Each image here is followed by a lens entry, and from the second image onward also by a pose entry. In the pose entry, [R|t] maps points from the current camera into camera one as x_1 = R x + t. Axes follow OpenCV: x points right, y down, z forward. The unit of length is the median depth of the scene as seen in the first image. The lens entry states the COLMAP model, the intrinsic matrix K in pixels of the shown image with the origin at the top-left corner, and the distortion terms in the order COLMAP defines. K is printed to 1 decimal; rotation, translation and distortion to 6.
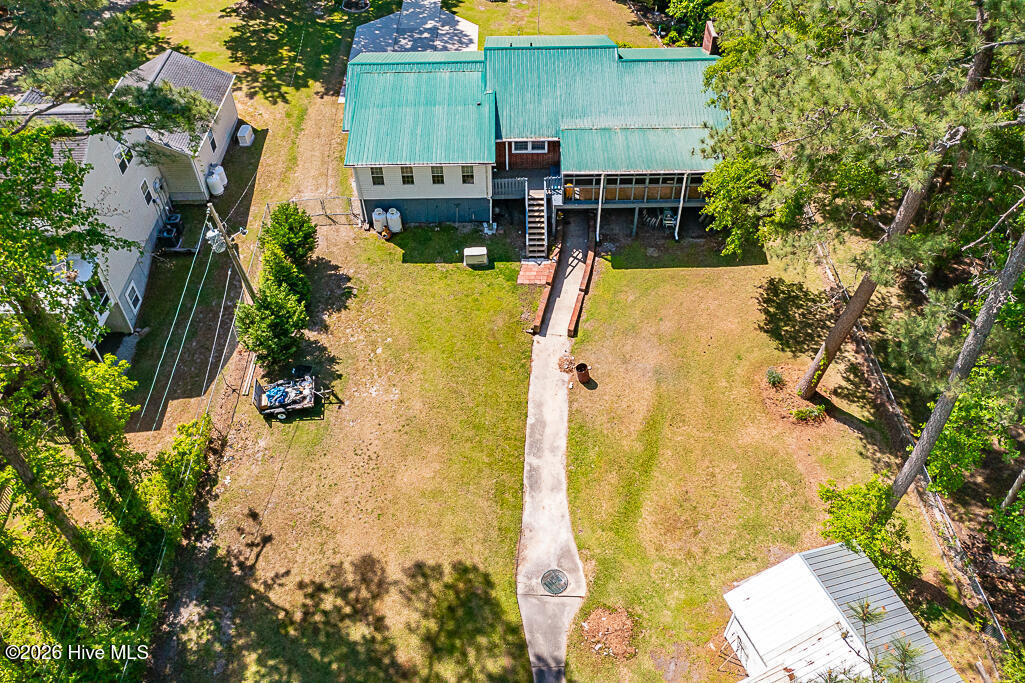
lens RADIAL K [[810.7, 0, 512.5], [0, 810.7, 341.5], [0, 0, 1]] dist [-0.006742, -0.000045]
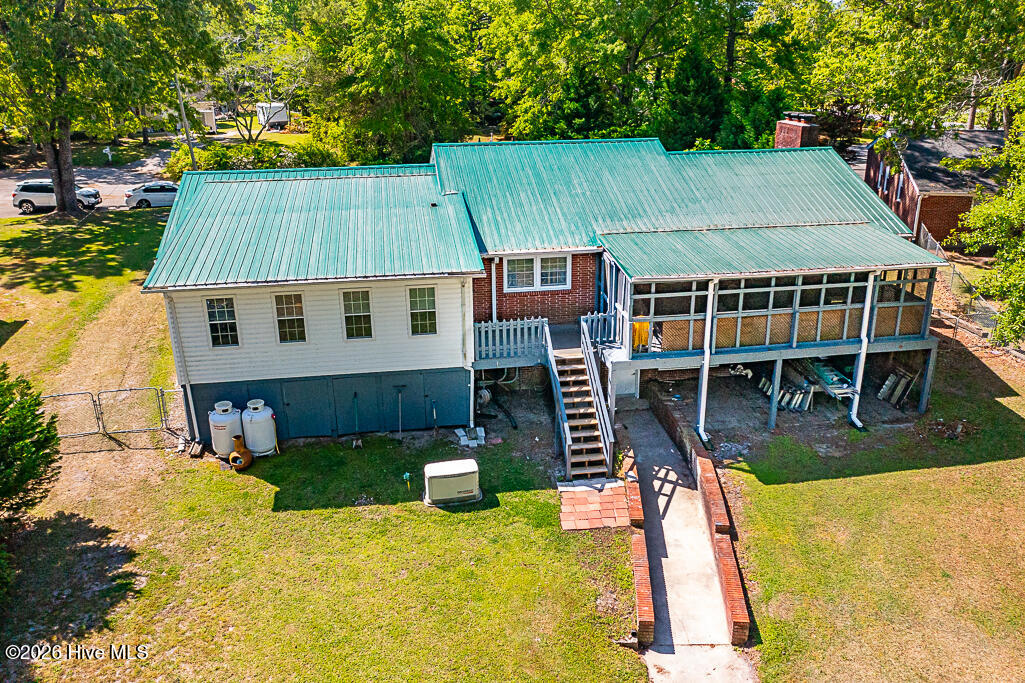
lens RADIAL K [[810.7, 0, 512.5], [0, 810.7, 341.5], [0, 0, 1]] dist [-0.006742, -0.000045]
pose [[0.989060, -0.047821, 0.139551, -0.069544], [0.105532, 0.890366, -0.442845, 0.021394], [-0.103074, 0.452727, 0.885671, 0.581514]]
